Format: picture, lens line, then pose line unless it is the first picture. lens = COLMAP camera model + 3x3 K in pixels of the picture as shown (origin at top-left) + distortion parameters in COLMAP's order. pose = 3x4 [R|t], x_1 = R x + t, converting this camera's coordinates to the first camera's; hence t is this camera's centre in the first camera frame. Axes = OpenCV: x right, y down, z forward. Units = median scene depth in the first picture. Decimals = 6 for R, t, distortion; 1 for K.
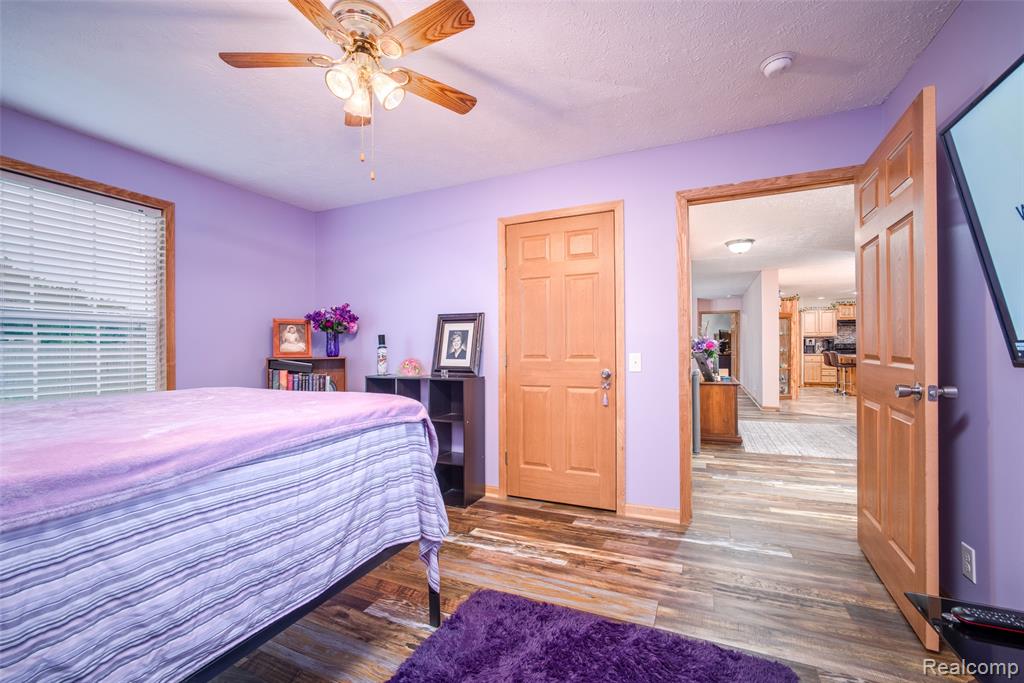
lens RADIAL K [[435.0, 0, 510.8], [0, 435.0, 335.2], [0, 0, 1]] dist [-0.032494, 0.011170]
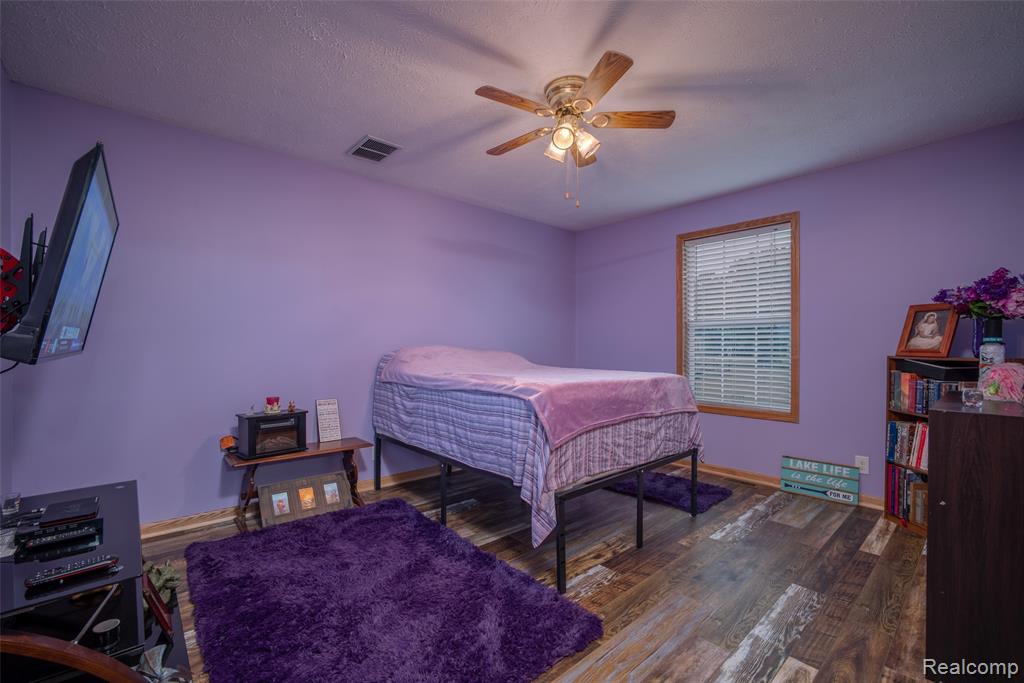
lens RADIAL K [[435.0, 0, 510.8], [0, 435.0, 335.2], [0, 0, 1]] dist [-0.032494, 0.011170]
pose [[-0.419241, -0.014548, -0.907759, 0.588635], [0.028951, 0.999149, -0.029384, 0.022536], [0.907413, -0.038599, -0.418463, 0.892847]]
